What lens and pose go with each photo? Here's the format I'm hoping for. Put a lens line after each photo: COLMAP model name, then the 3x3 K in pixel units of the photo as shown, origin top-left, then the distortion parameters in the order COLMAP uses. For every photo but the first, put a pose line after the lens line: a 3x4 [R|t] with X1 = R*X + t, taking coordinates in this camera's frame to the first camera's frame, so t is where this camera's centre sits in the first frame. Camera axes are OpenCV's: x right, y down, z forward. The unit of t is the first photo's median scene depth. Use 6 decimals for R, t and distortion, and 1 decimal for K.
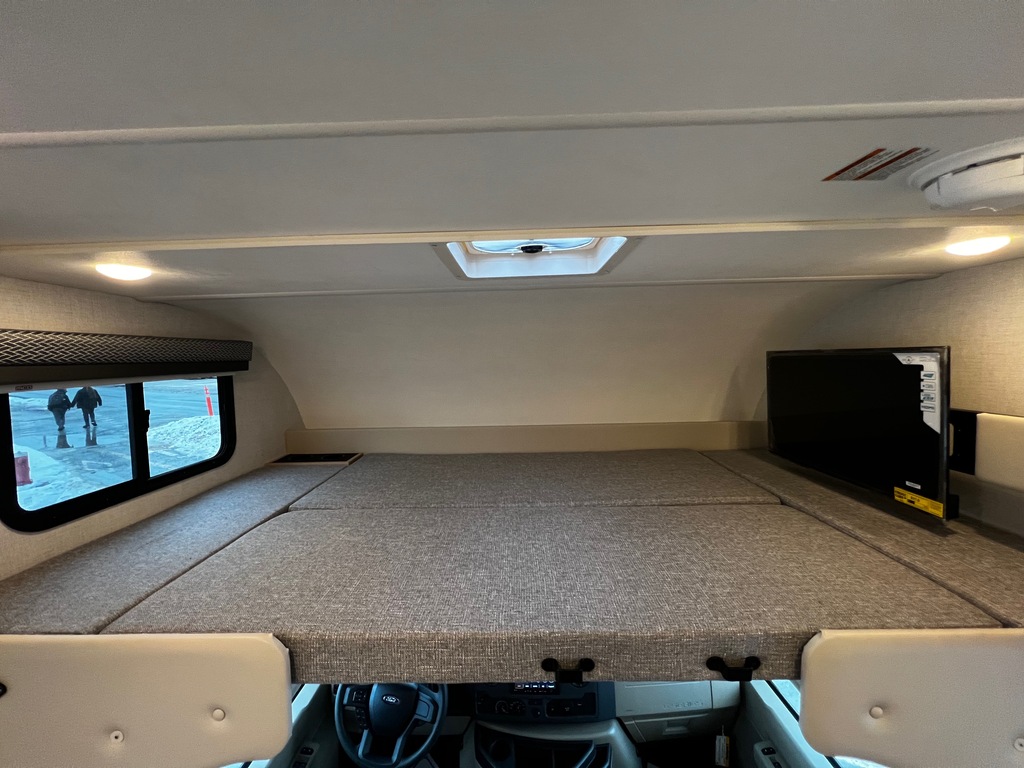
lens RADIAL K [[409.8, 0, 510.7], [0, 409.8, 383.4], [0, 0, 1]] dist [0.000886, -0.000650]
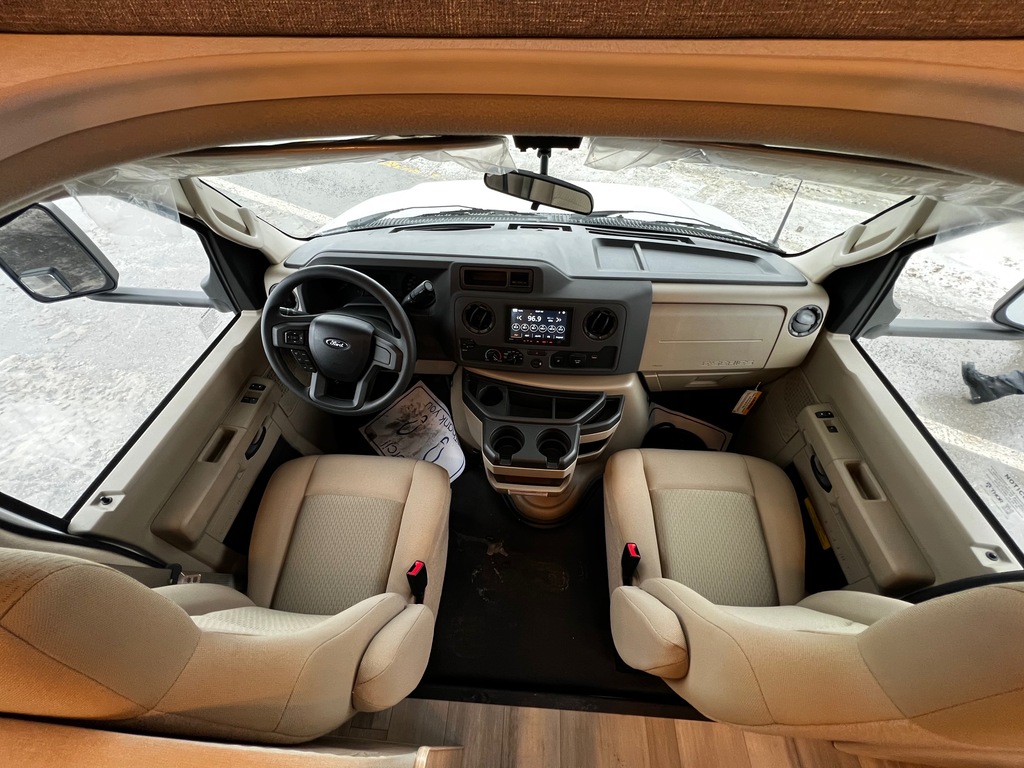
lens RADIAL K [[409.8, 0, 511.3], [0, 409.8, 383.1], [0, 0, 1]] dist [0.000886, -0.000650]
pose [[0.998911, 0.044808, -0.013028, 0.026830], [-0.022784, 0.711985, 0.701825, 0.303152], [0.040723, -0.700763, 0.712231, 0.443515]]
